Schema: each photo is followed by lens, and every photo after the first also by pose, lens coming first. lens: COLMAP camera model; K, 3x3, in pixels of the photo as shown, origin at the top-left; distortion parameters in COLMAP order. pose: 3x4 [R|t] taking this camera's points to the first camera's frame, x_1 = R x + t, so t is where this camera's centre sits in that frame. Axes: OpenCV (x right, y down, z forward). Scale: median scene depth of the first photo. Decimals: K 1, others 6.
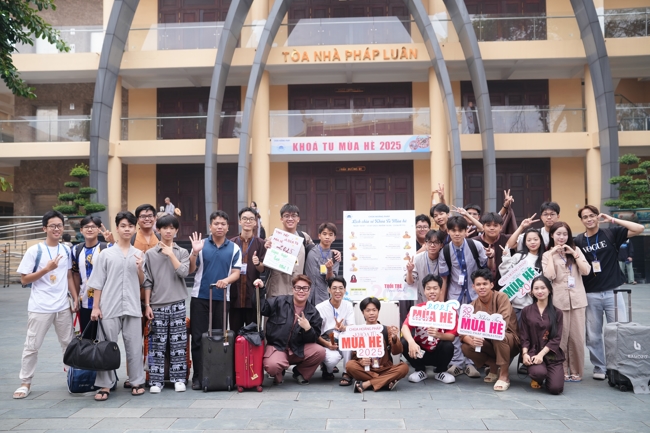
lens RADIAL K [[653.3, 0, 325.0], [0, 653.3, 216.5], [0, 0, 1]] dist [-0.074447, 0.213443]
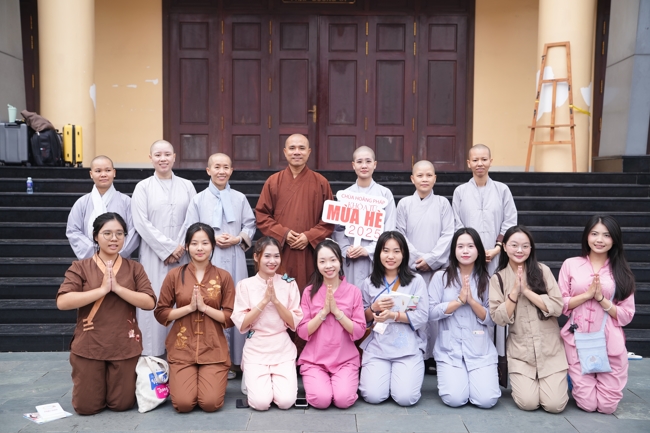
lens RADIAL K [[733.1, 0, 325.0], [0, 733.1, 216.5], [0, 0, 1]] dist [-0.001196, 0.260555]
pose [[0.998318, 0.016864, 0.055473, 0.021968], [-0.021533, 0.996177, 0.084662, 0.024991], [-0.053833, -0.085714, 0.994864, 0.590249]]
